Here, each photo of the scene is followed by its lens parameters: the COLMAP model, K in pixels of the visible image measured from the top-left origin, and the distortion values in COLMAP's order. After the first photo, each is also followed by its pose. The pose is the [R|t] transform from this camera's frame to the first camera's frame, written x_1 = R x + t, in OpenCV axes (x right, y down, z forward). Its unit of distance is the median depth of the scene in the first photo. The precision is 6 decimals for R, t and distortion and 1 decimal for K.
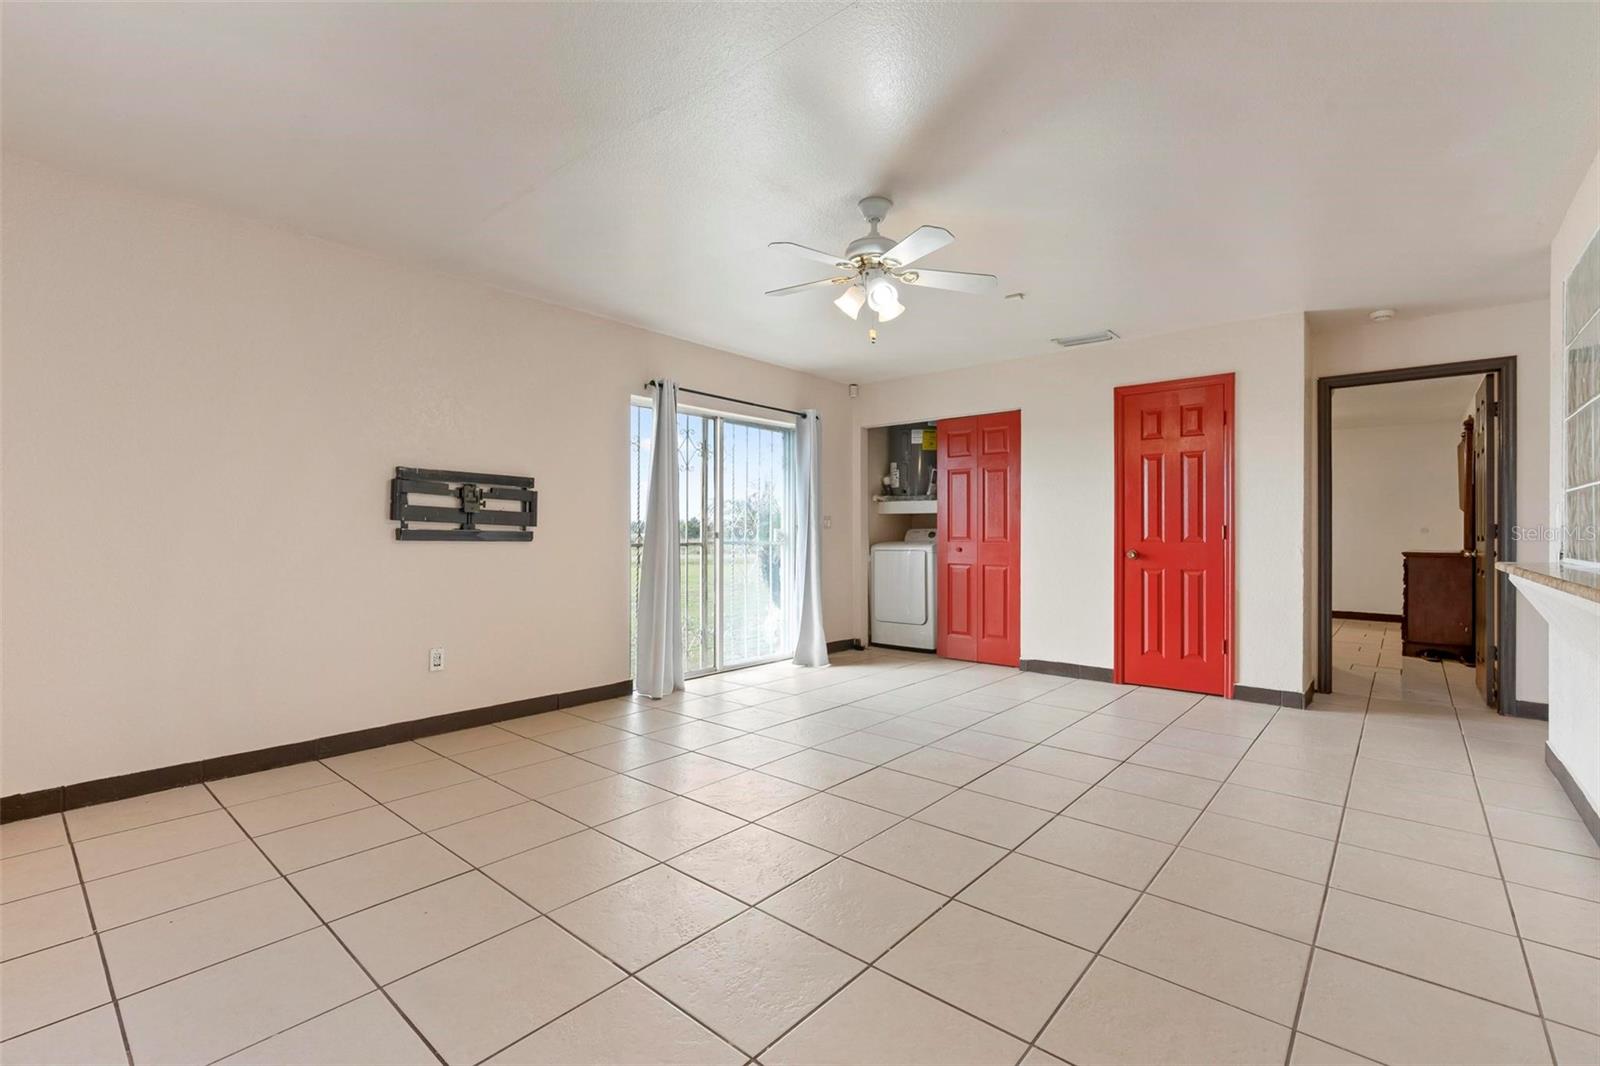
lens RADIAL K [[726.7, 0, 824.1], [0, 726.7, 536.8], [0, 0, 1]] dist [0.013559, -0.001008]
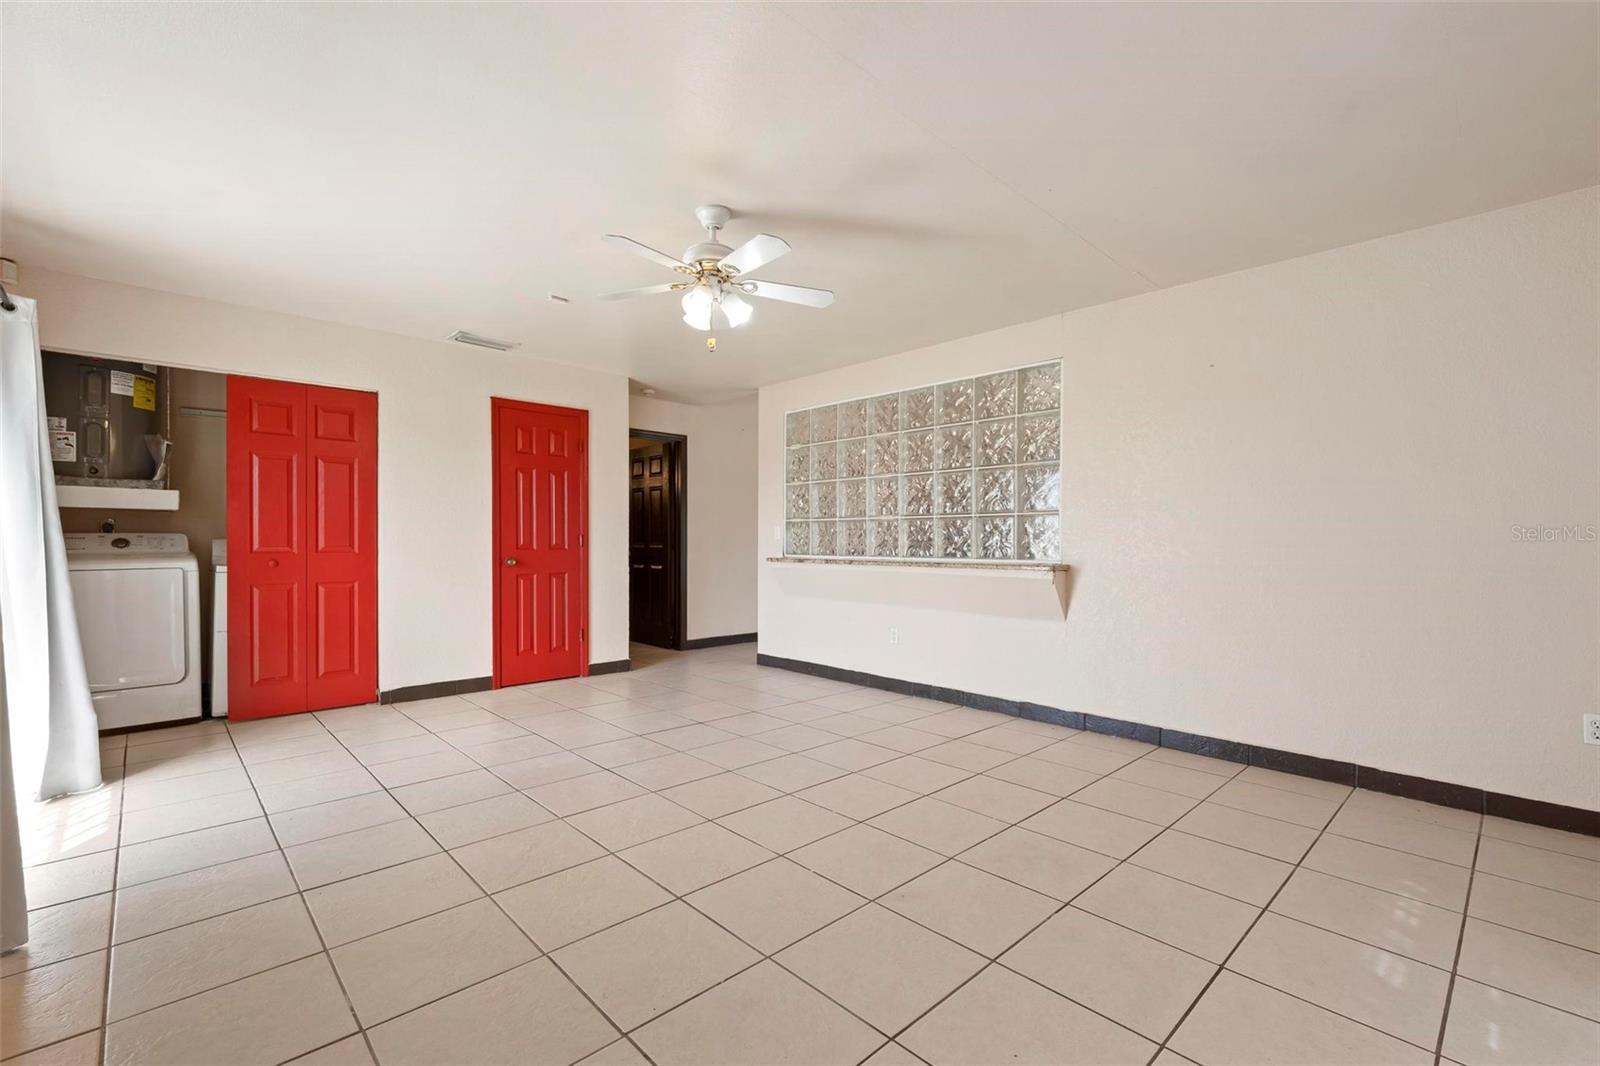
lens RADIAL K [[668.0, 0, 822.3], [0, 668.0, 547.4], [0, 0, 1]] dist [-0.004253, -0.000938]
pose [[0.102000, -0.003457, 0.994778, -0.469698], [0.007201, 0.999970, 0.002736, 0.004767], [-0.994758, 0.006884, 0.102021, 0.448842]]
